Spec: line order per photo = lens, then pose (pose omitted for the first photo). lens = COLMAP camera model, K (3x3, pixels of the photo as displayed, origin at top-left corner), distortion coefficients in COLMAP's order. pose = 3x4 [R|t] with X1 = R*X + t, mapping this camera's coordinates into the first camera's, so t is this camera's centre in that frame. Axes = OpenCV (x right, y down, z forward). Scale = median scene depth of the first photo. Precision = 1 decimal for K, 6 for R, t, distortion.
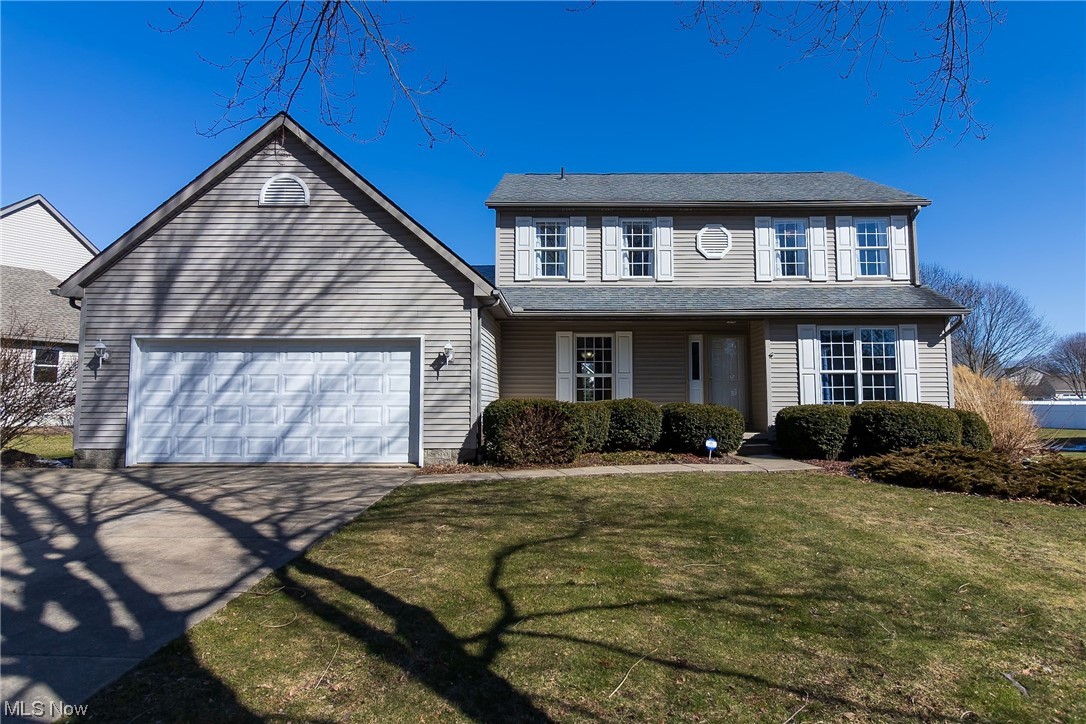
lens RADIAL K [[678.4, 0, 561.4], [0, 678.4, 356.1], [0, 0, 1]] dist [0.001751, 0.000611]
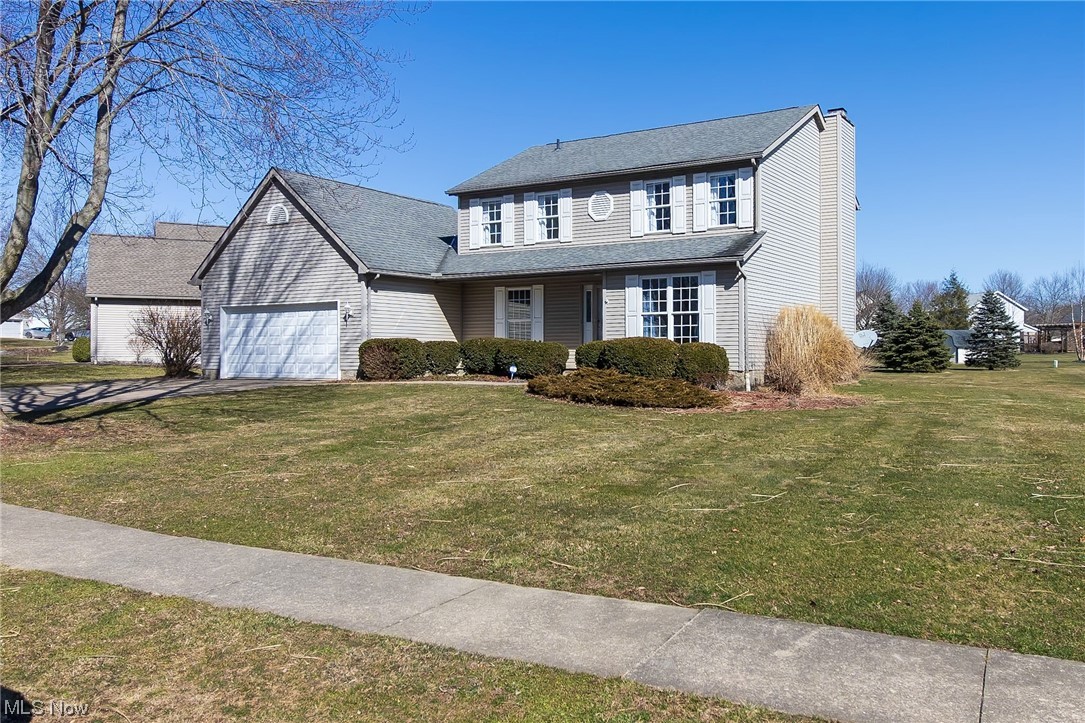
lens RADIAL K [[935.1, 0, 602.6], [0, 935.1, 360.3], [0, 0, 1]] dist [-0.013563, -0.001941]
pose [[0.862923, -0.001060, -0.505335, 1.167705], [0.040009, 0.997002, 0.066230, -0.007501], [0.503750, -0.077369, 0.860378, -0.481245]]
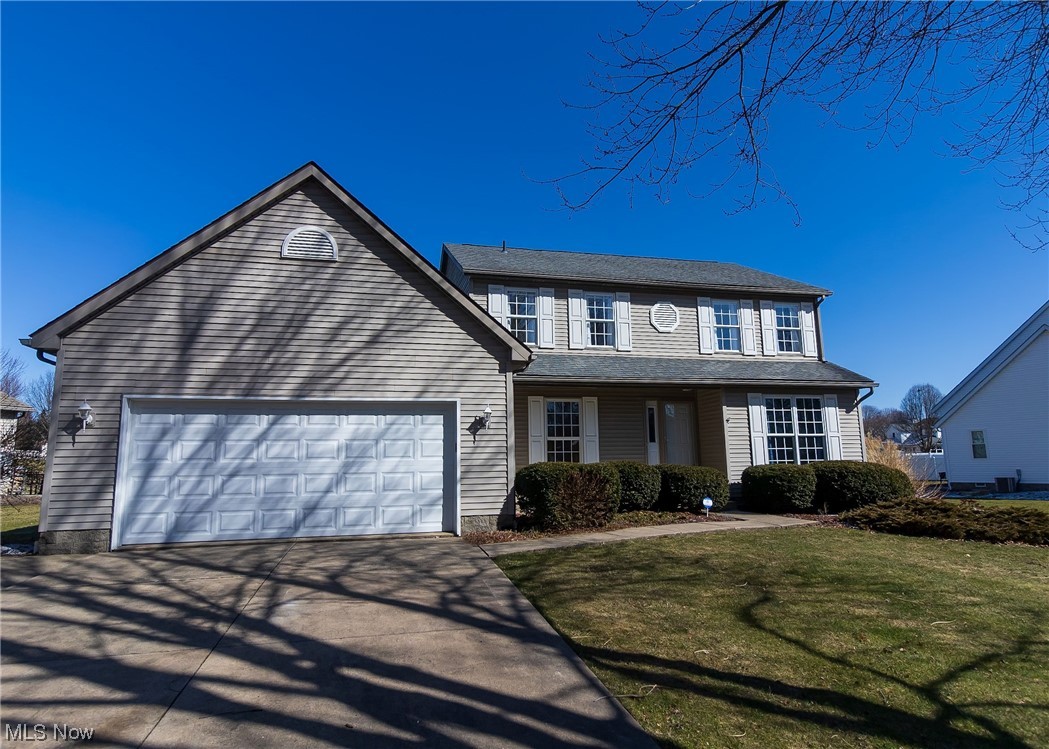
lens RADIAL K [[629.4, 0, 529.3], [0, 629.4, 371.5], [0, 0, 1]] dist [0.001264, -0.000388]
pose [[0.967869, 0.023397, 0.250365, -0.269748], [-0.004819, 0.997205, -0.074564, -0.002186], [-0.251410, 0.070962, 0.965276, 0.075486]]
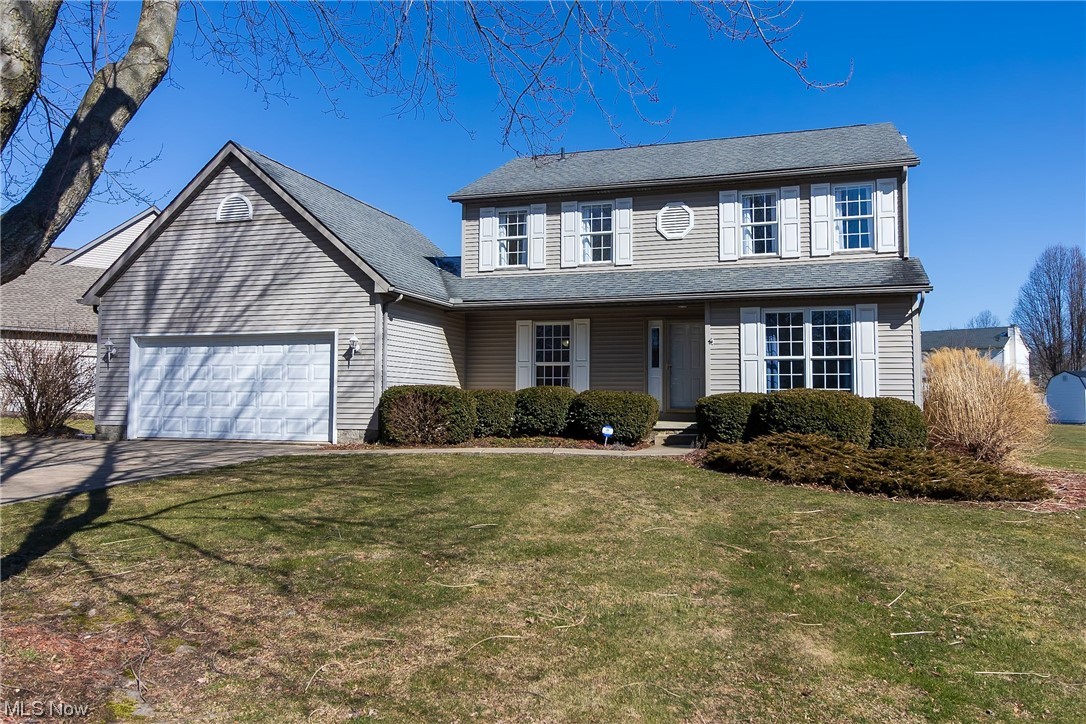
lens RADIAL K [[816.0, 0, 543.0], [0, 816.0, 362.0], [0, 0, 1]] dist [-0.000093, -0.001459]
pose [[0.953863, -0.008730, -0.300115, 0.427851], [0.015695, 0.999660, 0.020804, 0.000750], [0.299832, -0.024555, 0.953676, -0.156611]]
